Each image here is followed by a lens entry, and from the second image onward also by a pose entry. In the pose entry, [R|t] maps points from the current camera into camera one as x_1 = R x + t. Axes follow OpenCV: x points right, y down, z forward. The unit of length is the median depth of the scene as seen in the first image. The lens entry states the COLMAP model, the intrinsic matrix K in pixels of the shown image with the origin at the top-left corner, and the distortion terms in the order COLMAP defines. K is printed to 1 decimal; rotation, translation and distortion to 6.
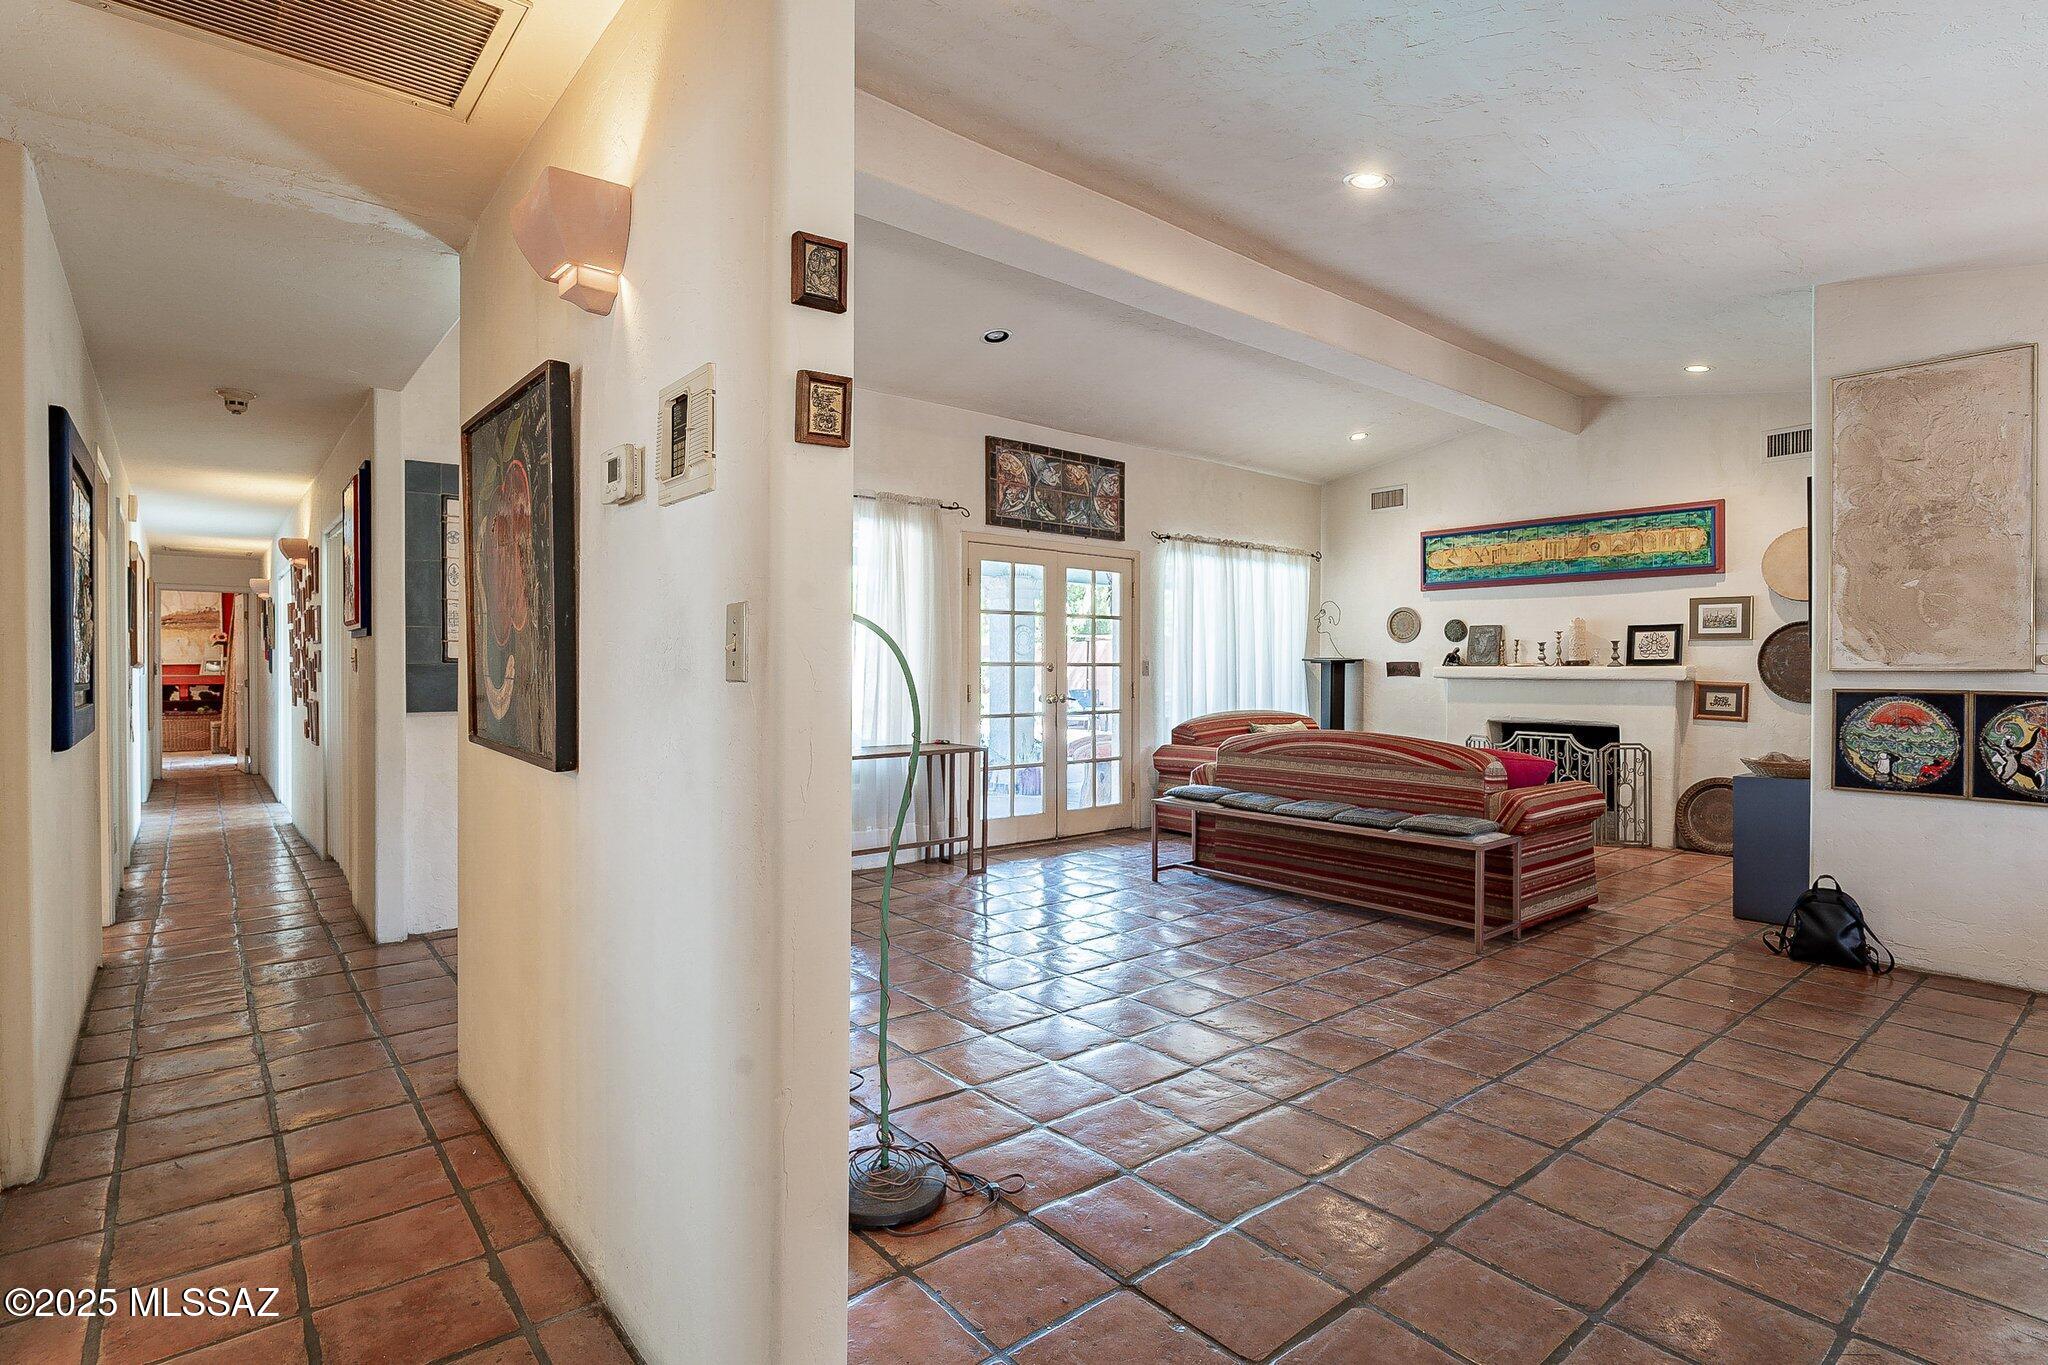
lens RADIAL K [[1006.3, 0, 1023.8], [0, 1006.3, 668.4], [0, 0, 1]] dist [0.001117, 0.000293]
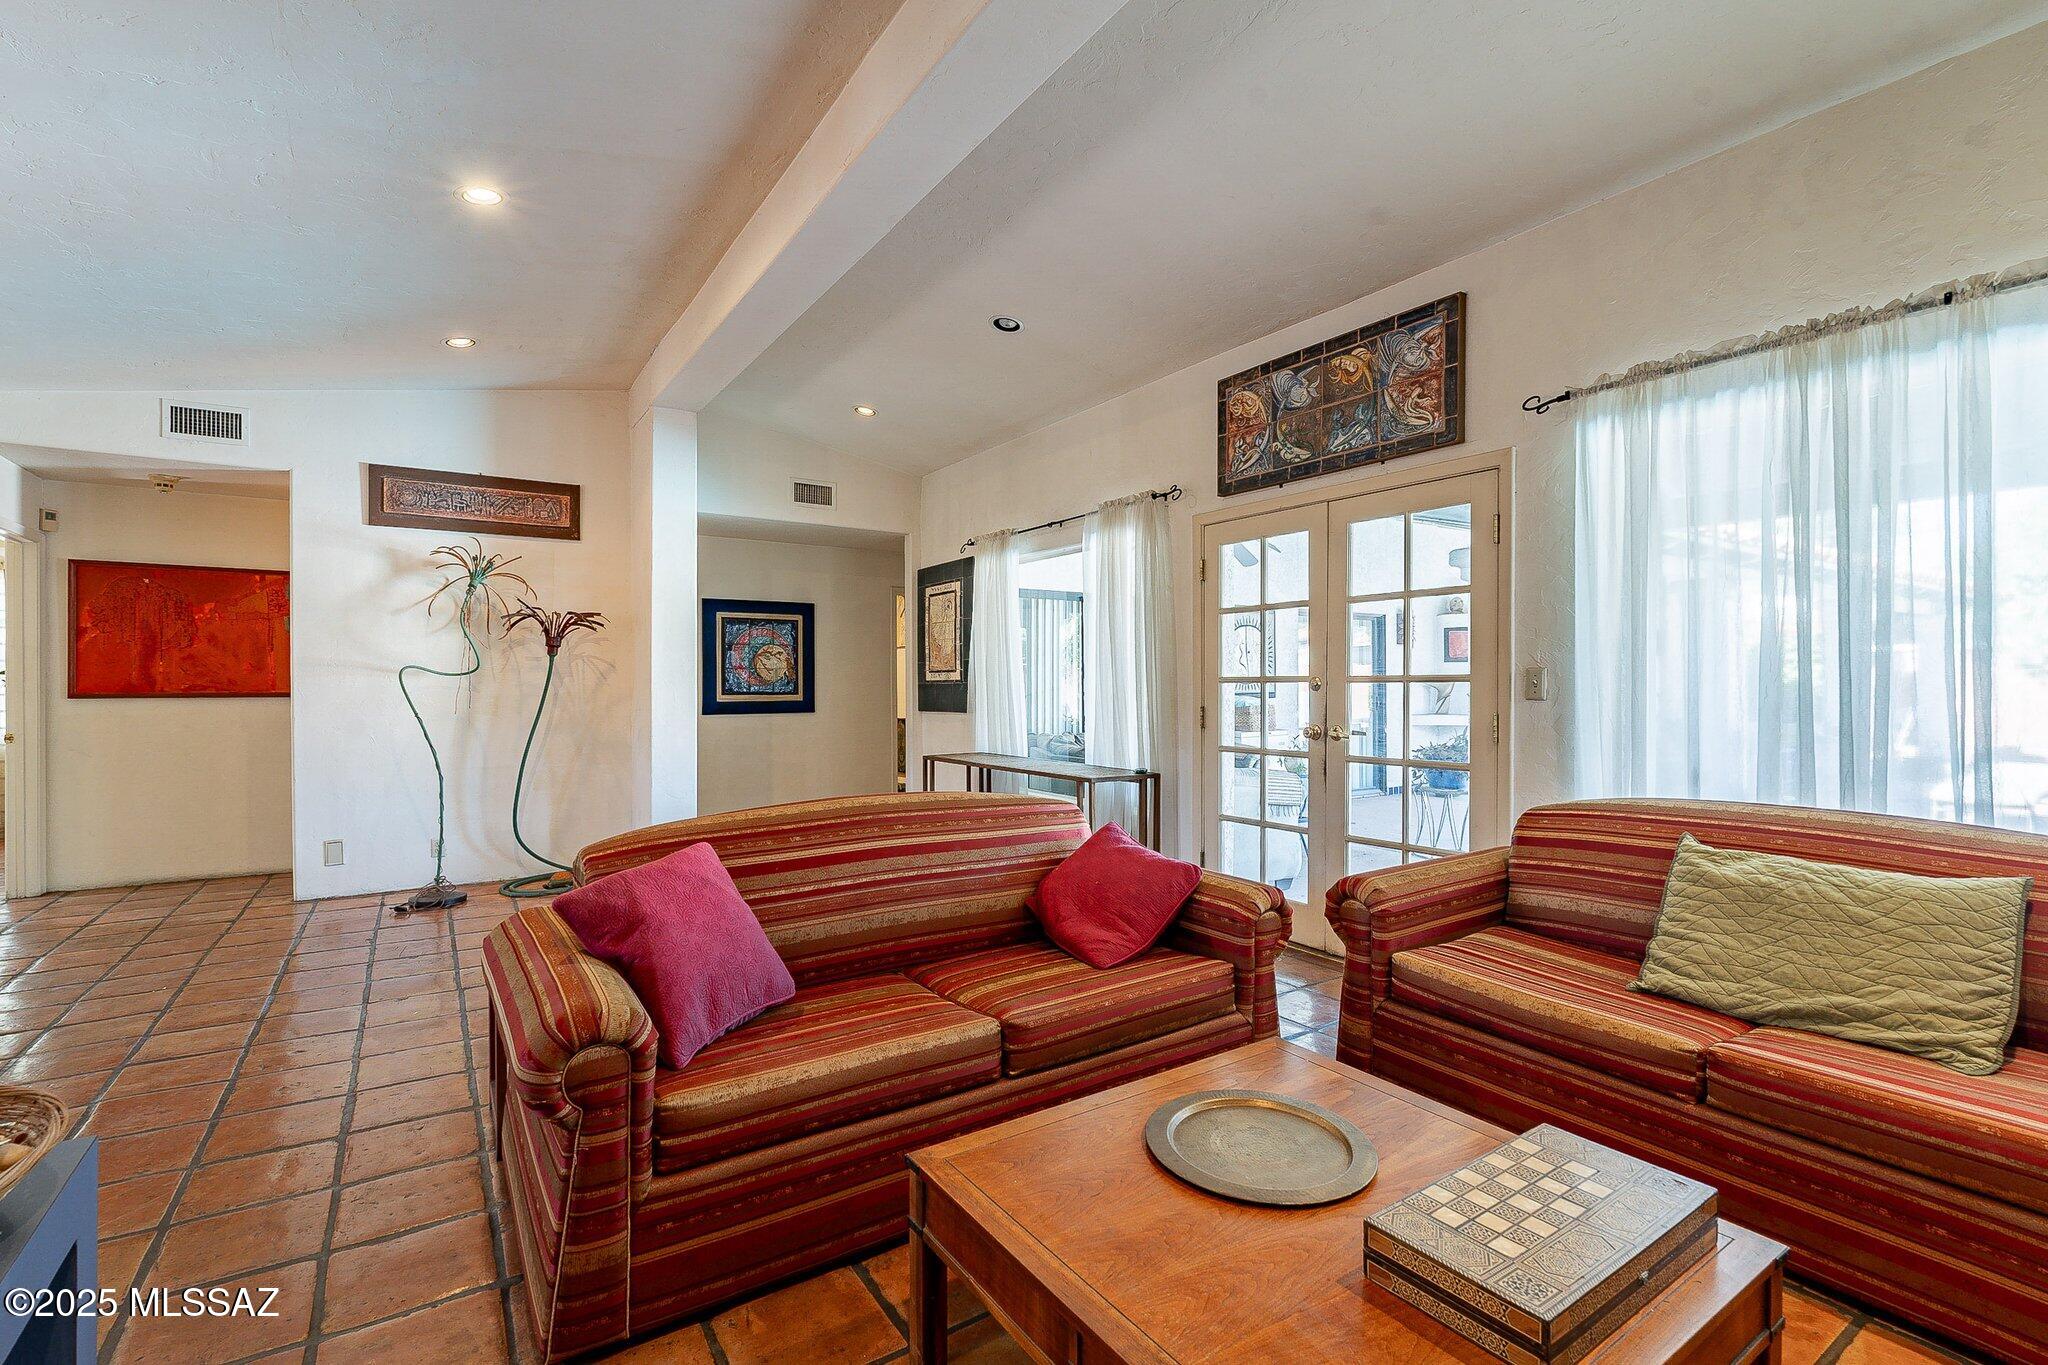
lens RADIAL K [[913.9, 0, 1022.0], [0, 913.9, 691.9], [0, 0, 1]] dist [-0.001372, -0.001135]
pose [[-0.103357, 0.006686, -0.994622, 0.613220], [0.001247, 0.999977, 0.006593, 0.000024], [0.994644, -0.000559, -0.103363, 0.843102]]
